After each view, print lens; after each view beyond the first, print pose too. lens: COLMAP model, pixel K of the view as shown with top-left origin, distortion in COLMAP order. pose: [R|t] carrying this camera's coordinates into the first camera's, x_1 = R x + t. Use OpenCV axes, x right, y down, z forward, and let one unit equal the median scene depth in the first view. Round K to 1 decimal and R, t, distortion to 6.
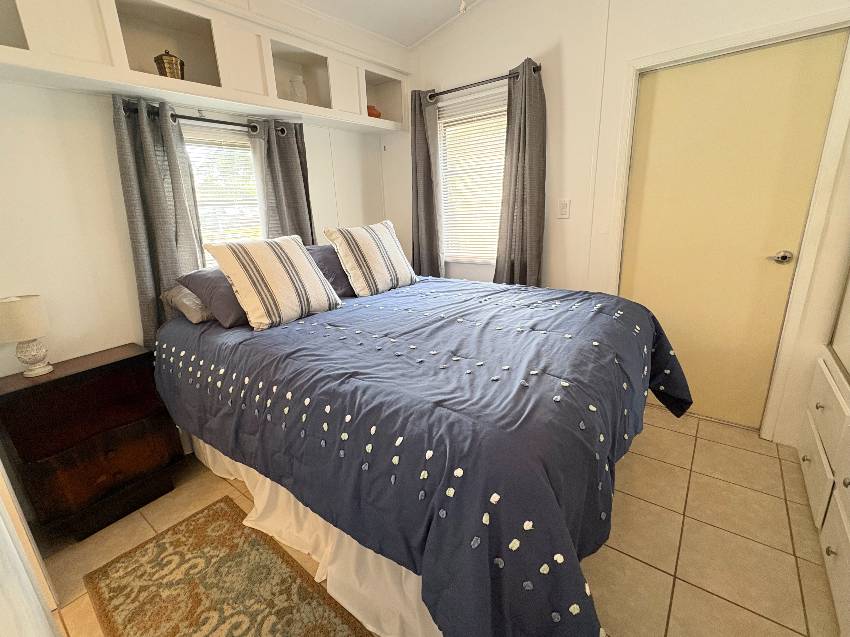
lens RADIAL K [[383.3, 0, 425.0], [0, 383.3, 318.5], [0, 0, 1]] dist [0.001665, 0.000393]
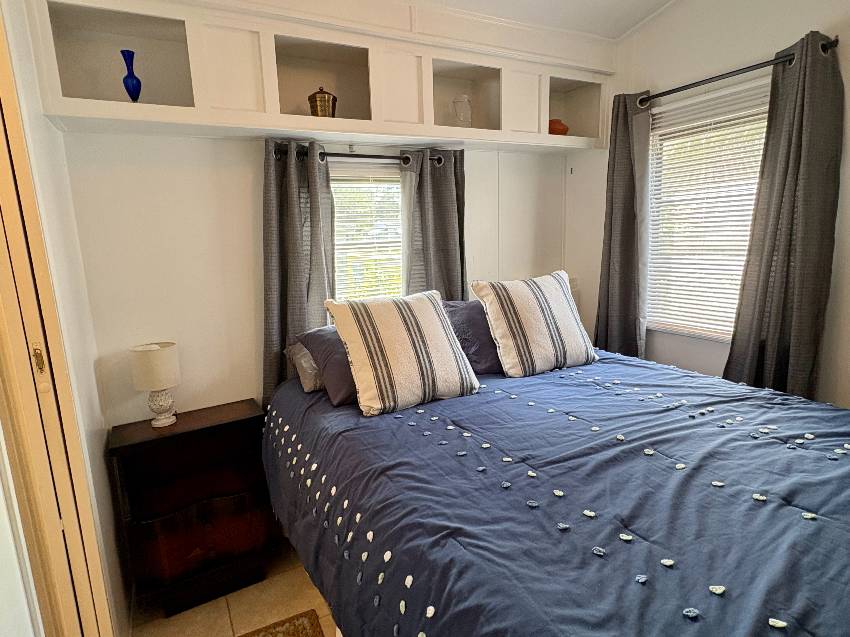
lens RADIAL K [[480.4, 0, 425.0], [0, 480.4, 318.5], [0, 0, 1]] dist [-0.000644, 0.000680]
pose [[0.916270, 0.081889, -0.392102, 0.039848], [-0.117967, 0.990633, -0.068779, -0.098700], [0.382797, 0.109275, 0.917347, 0.101969]]
